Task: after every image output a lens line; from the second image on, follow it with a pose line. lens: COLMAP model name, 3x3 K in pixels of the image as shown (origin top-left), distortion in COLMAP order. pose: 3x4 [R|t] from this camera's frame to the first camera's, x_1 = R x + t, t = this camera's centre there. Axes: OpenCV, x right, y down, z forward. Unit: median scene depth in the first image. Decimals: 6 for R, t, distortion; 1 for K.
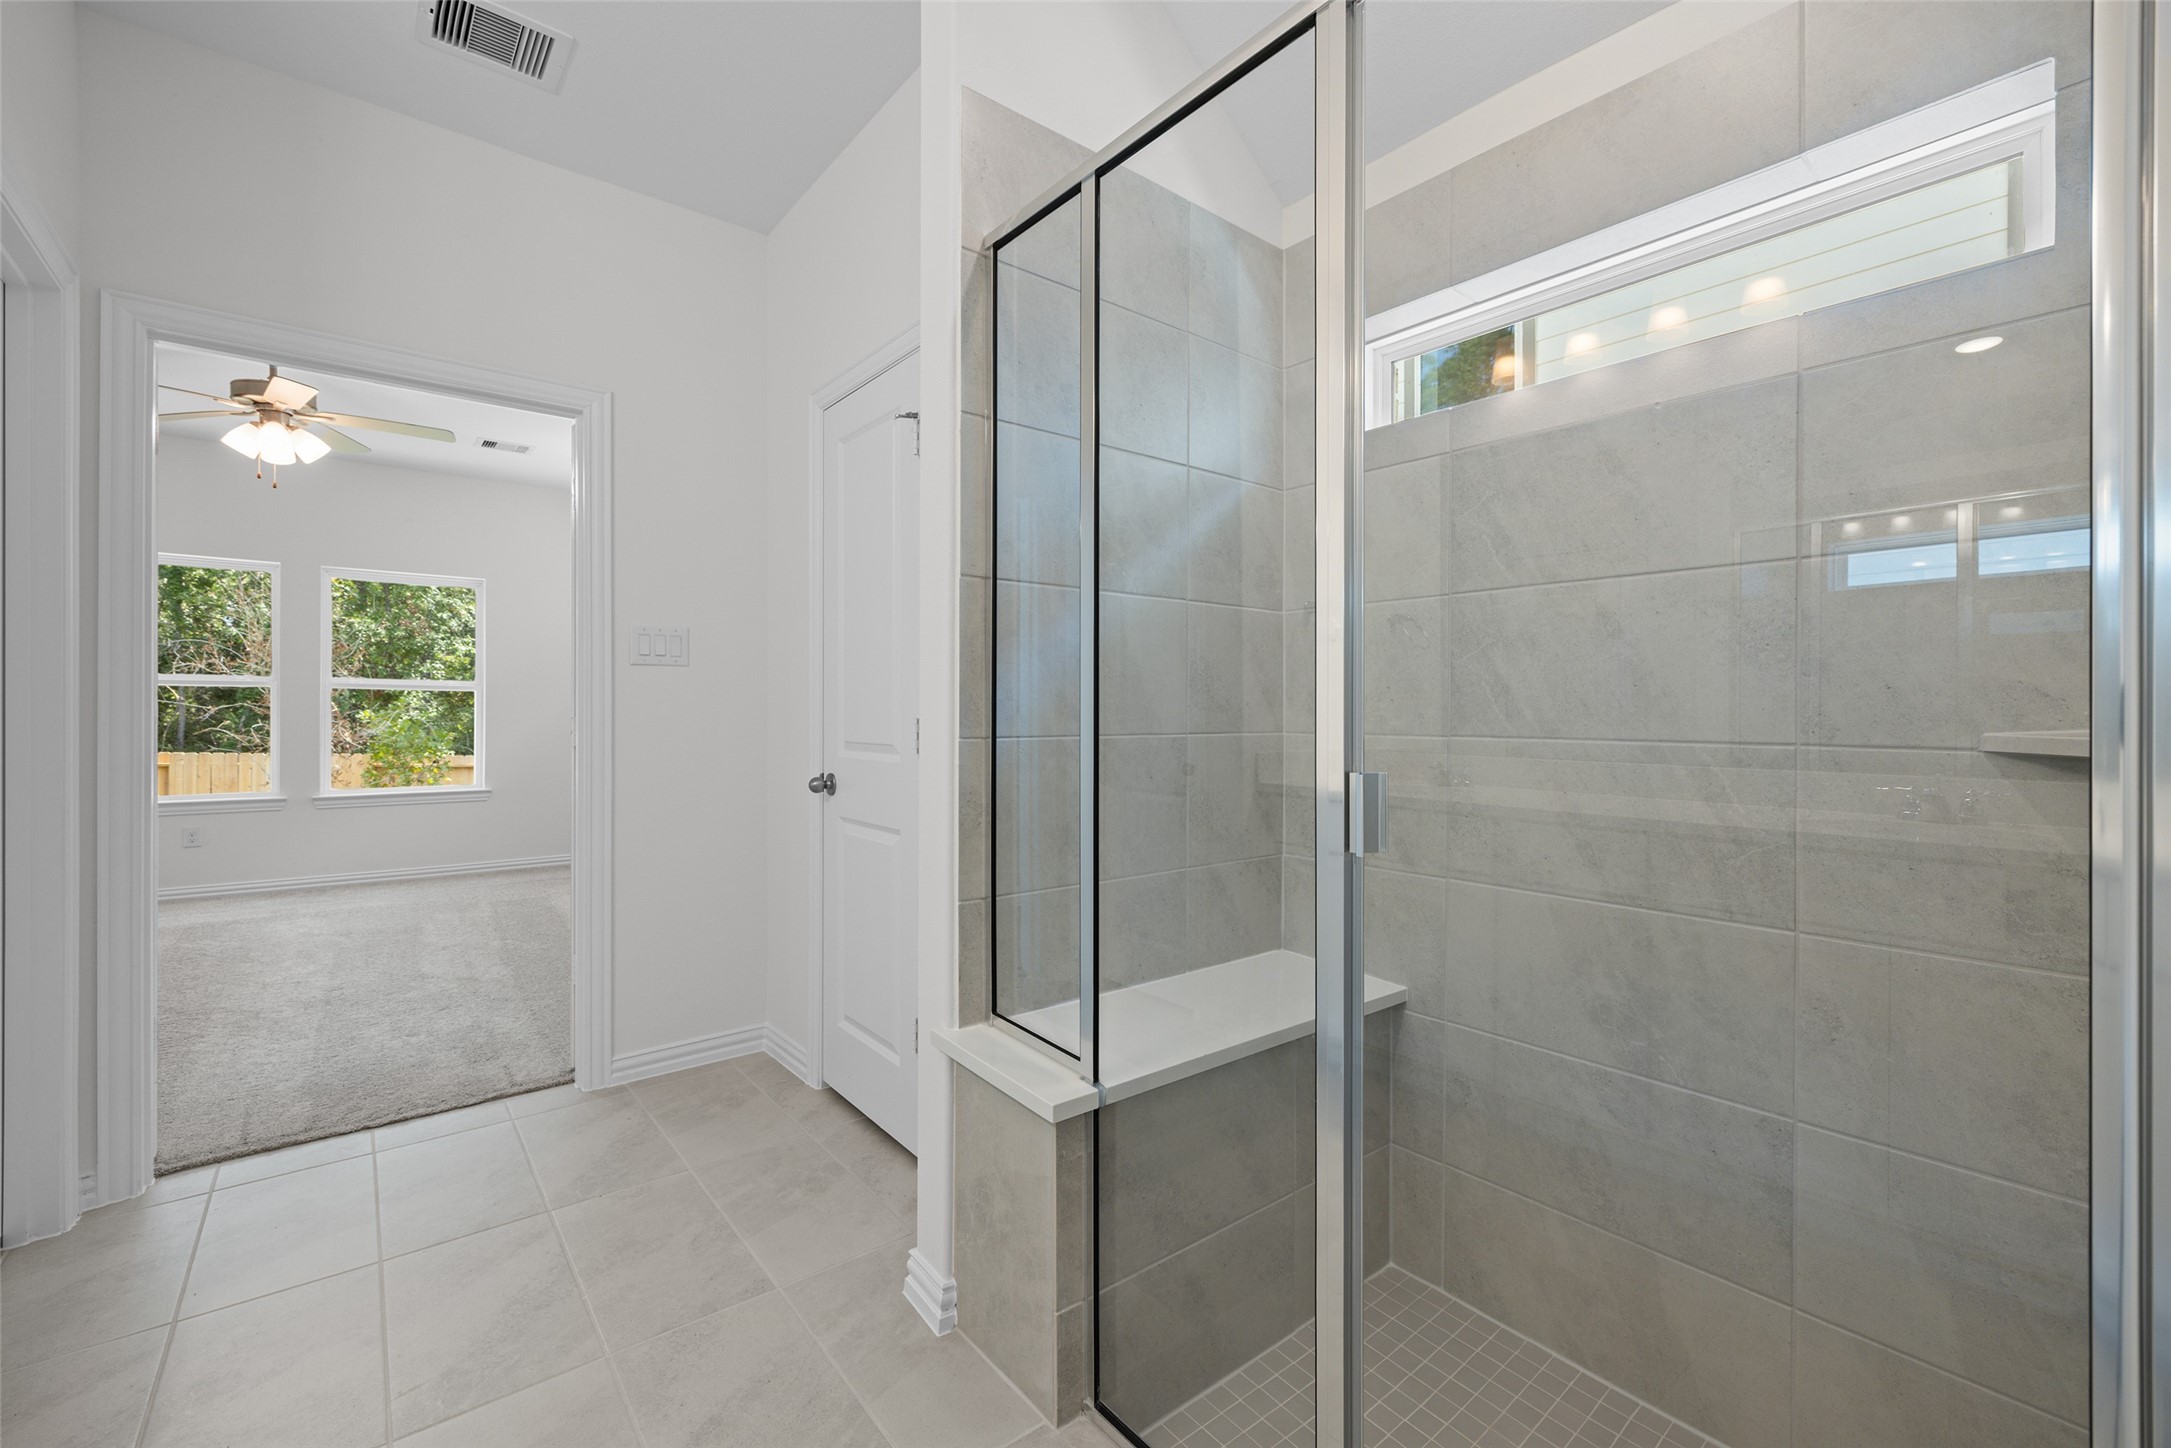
lens RADIAL K [[907.0, 0, 1070.8], [0, 907.0, 712.4], [0, 0, 1]] dist [0.002510, 0.000446]
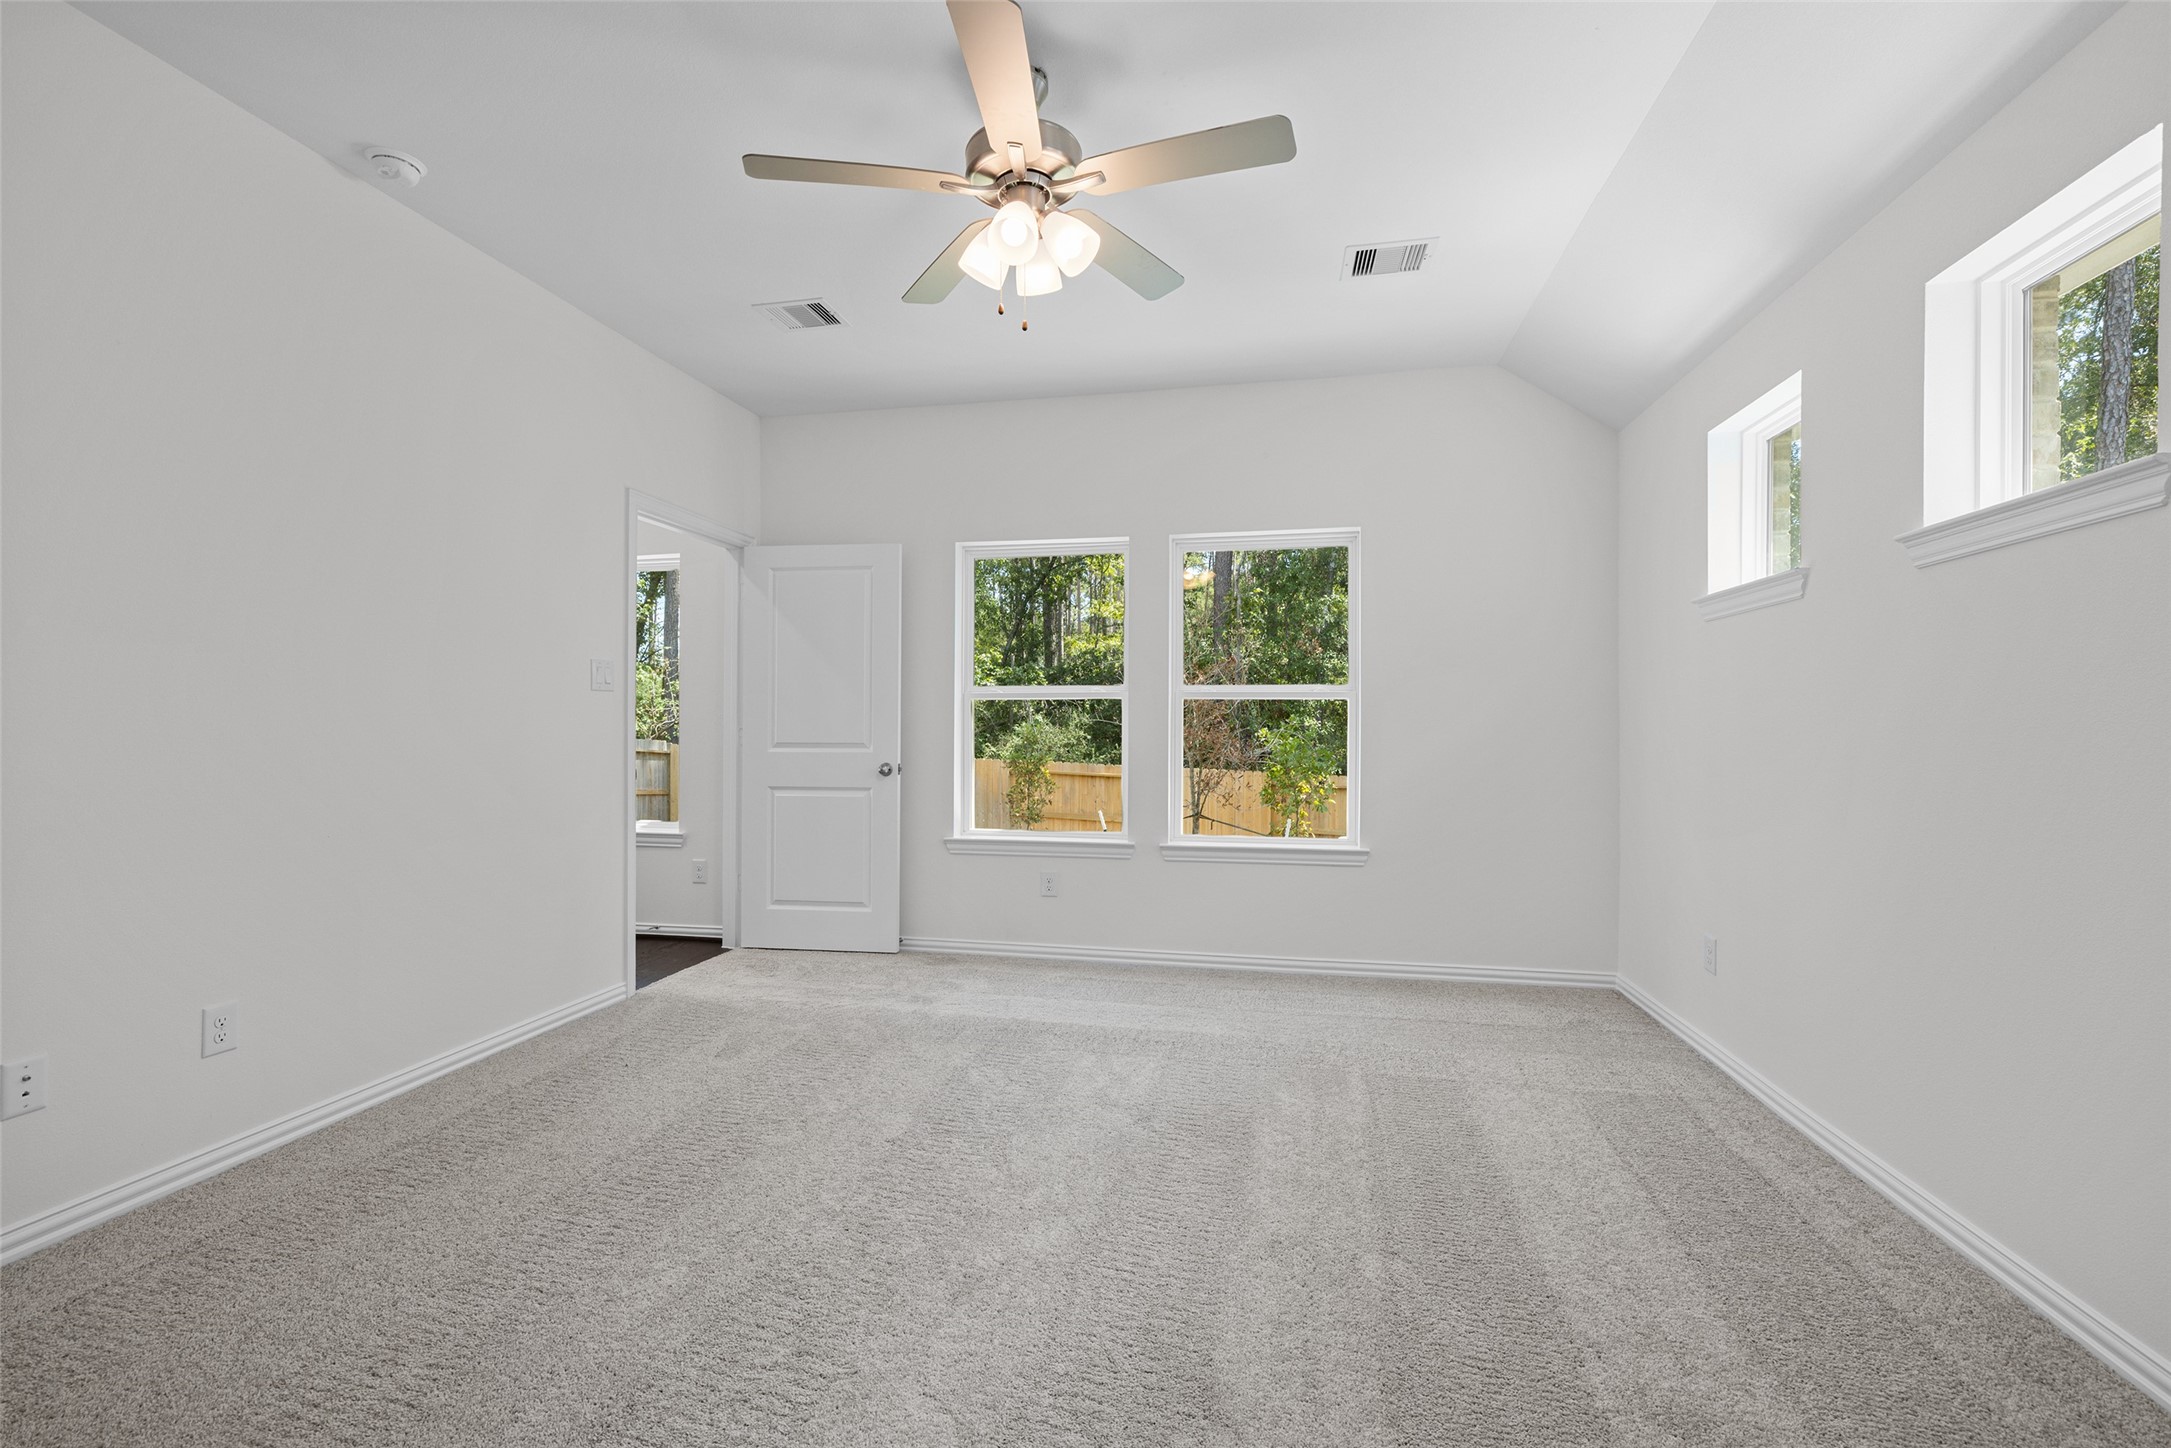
lens RADIAL K [[907.0, 0, 1102.9], [0, 907.0, 726.2], [0, 0, 1]] dist [0.002510, 0.000446]
pose [[0.651978, -0.001807, -0.758235, -0.870086], [-0.000355, 0.999996, -0.002688, -0.005145], [0.758237, 0.002022, 0.651975, 1.382657]]
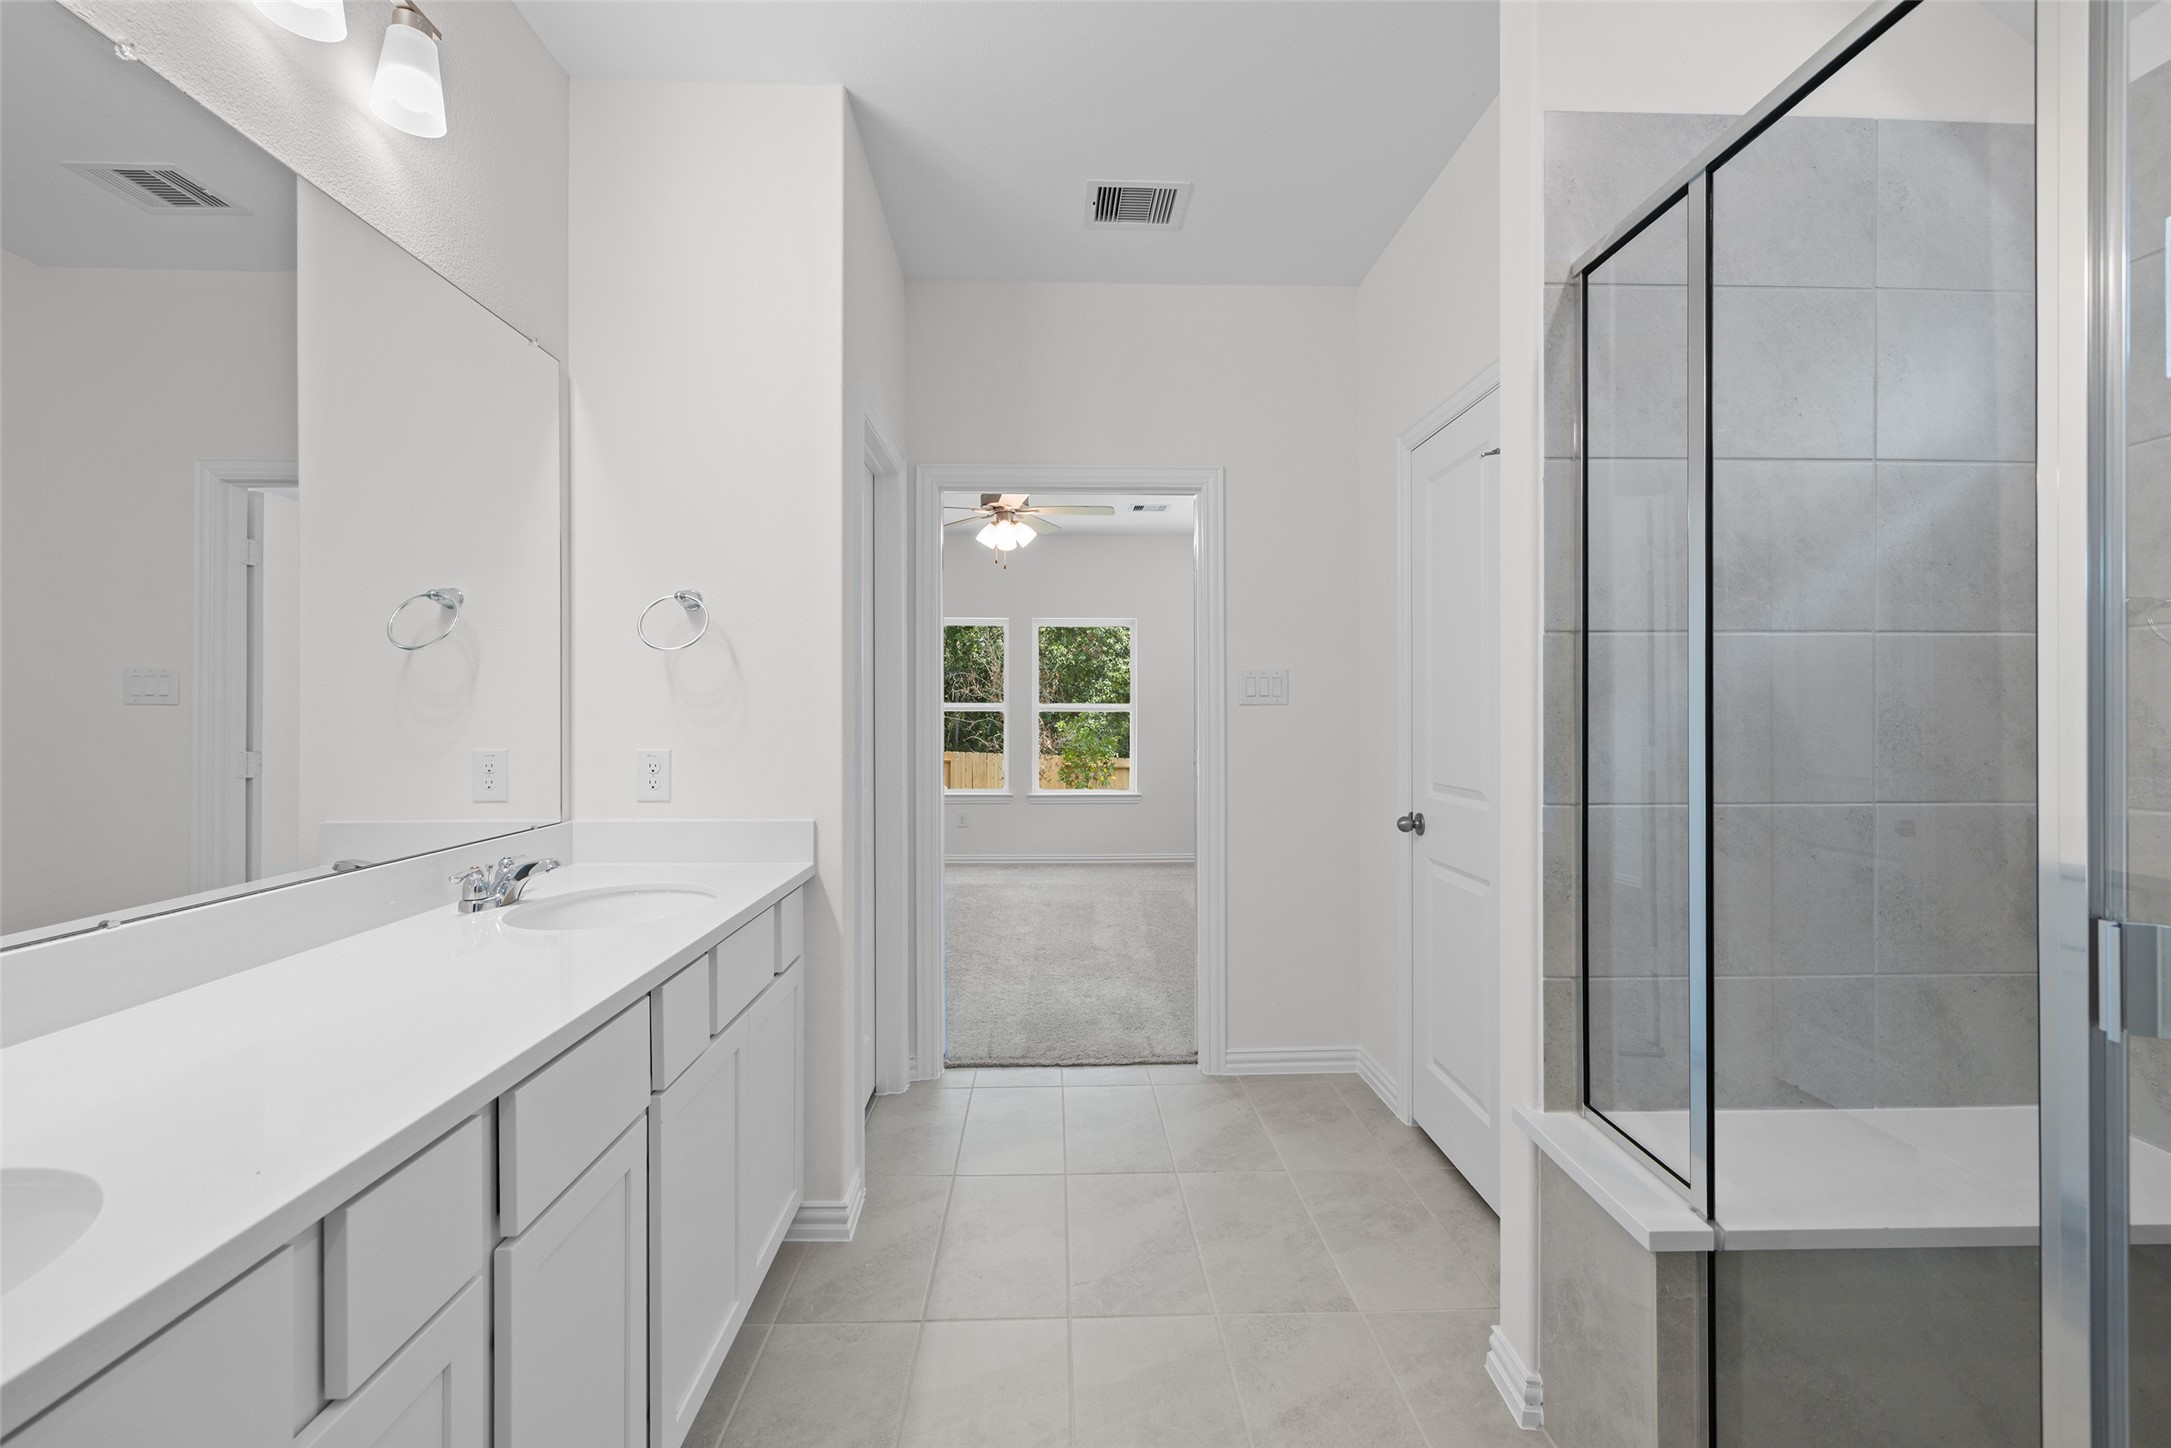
lens RADIAL K [[907.0, 0, 1079.9], [0, 907.0, 711.3], [0, 0, 1]] dist [0.002510, 0.000446]
pose [[0.802445, -0.008790, -0.596662, 0.040202], [0.005047, 0.999956, -0.007944, -0.045959], [0.596705, 0.003363, 0.802453, -0.038082]]
